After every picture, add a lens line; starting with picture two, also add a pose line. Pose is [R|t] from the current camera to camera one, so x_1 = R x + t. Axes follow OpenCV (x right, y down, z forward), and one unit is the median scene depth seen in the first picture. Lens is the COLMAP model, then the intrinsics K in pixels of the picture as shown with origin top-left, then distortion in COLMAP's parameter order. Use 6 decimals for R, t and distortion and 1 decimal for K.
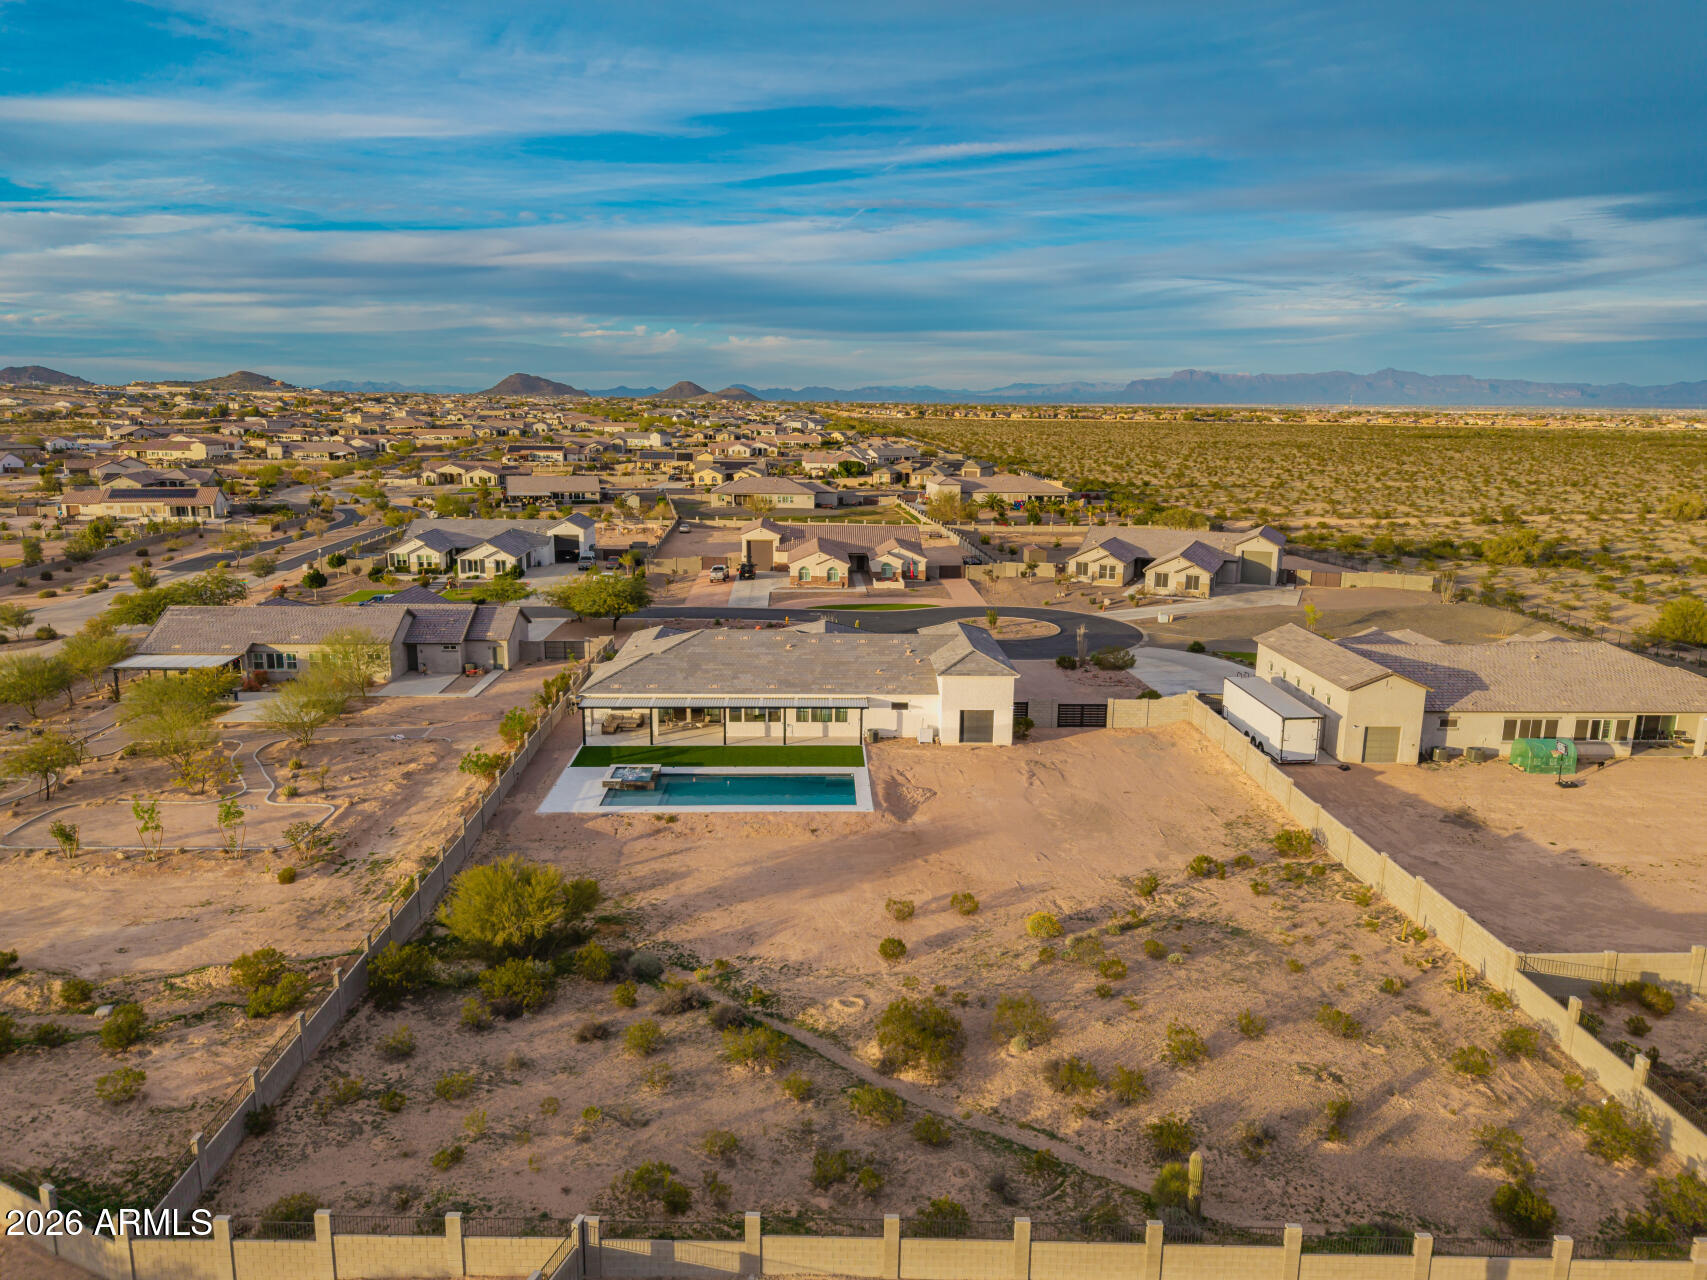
lens RADIAL K [[1162.9, 0, 854.0], [0, 1162.9, 641.9], [0, 0, 1]] dist [0.024082, -0.021983]
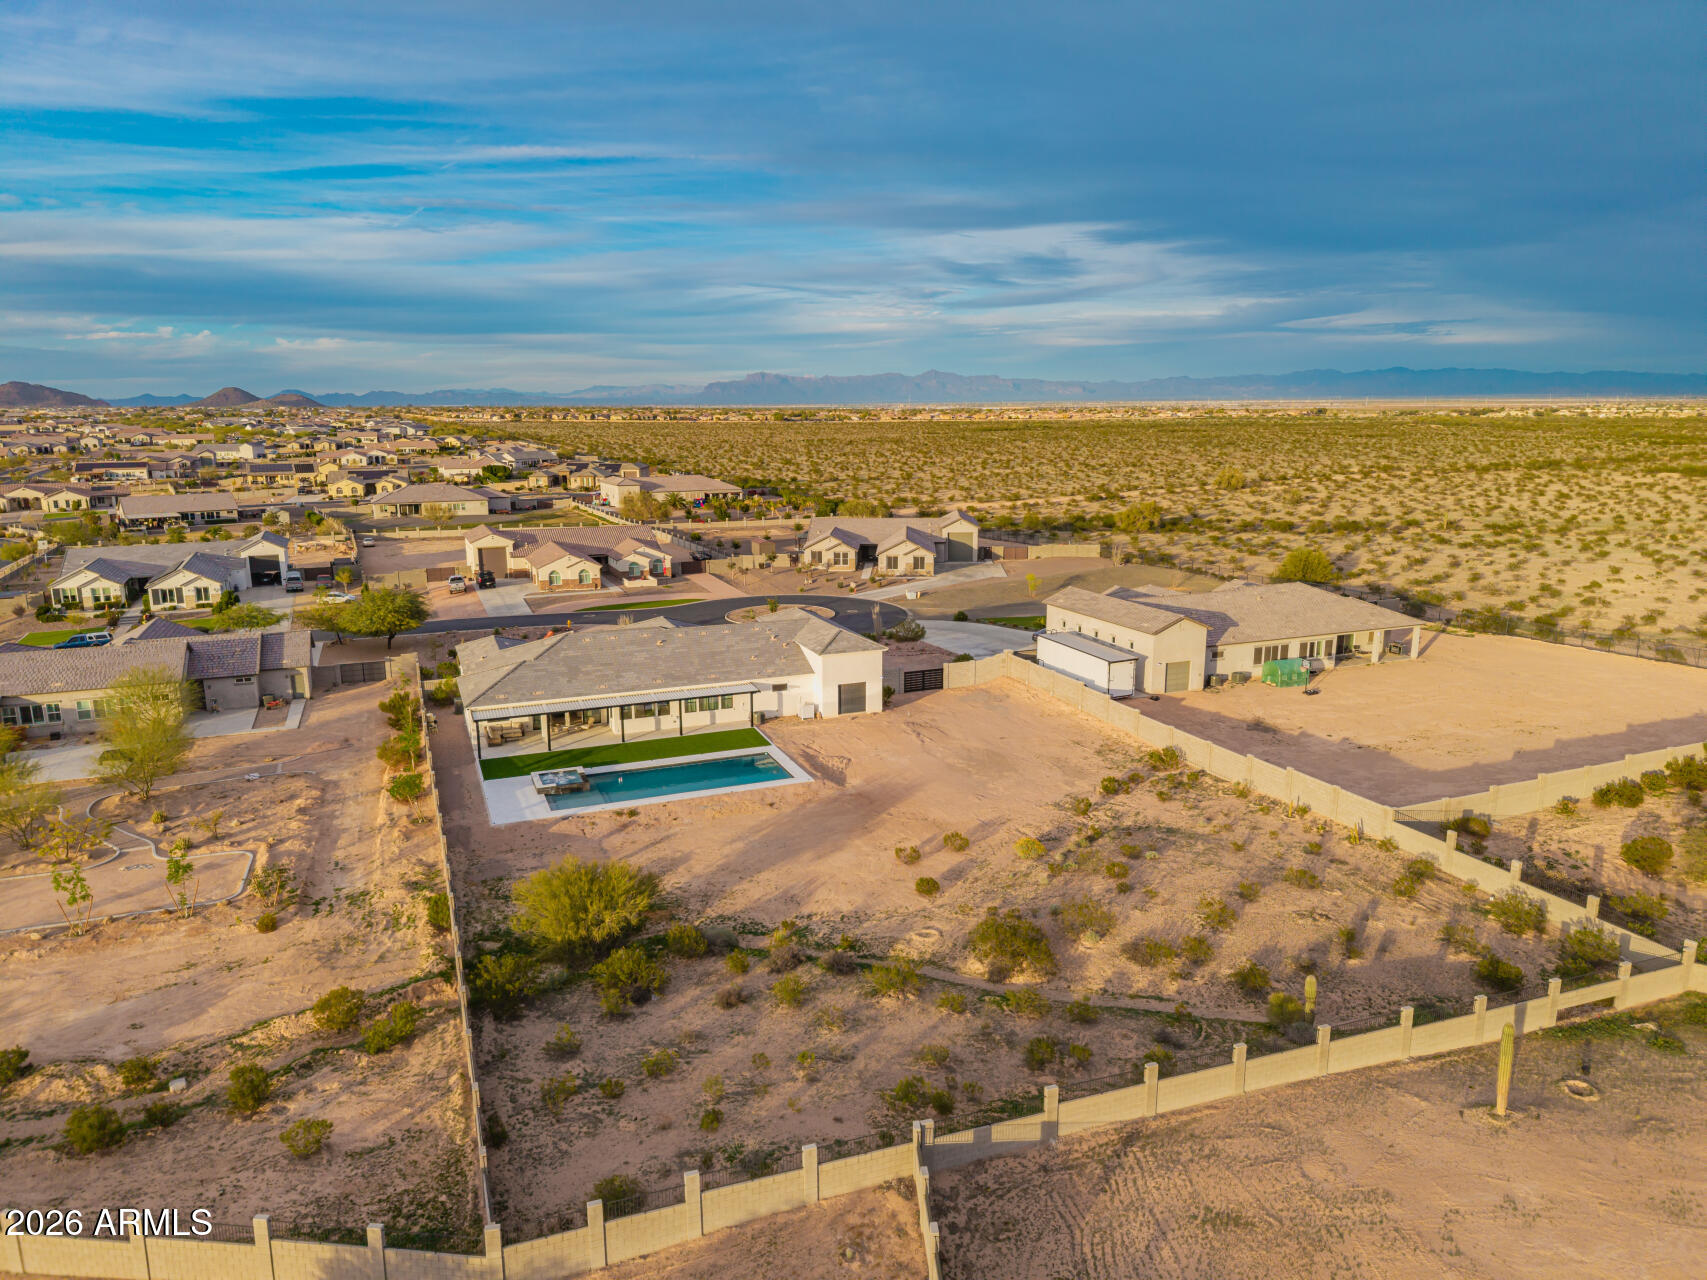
lens RADIAL K [[1137.9, 0, 853.2], [0, 1137.9, 633.4], [0, 0, 1]] dist [0.023430, -0.020711]
pose [[0.938923, -0.085373, 0.333368, -0.258728], [0.086858, 0.996166, 0.010477, 0.000789], [-0.332984, 0.019118, 0.942738, -0.014490]]
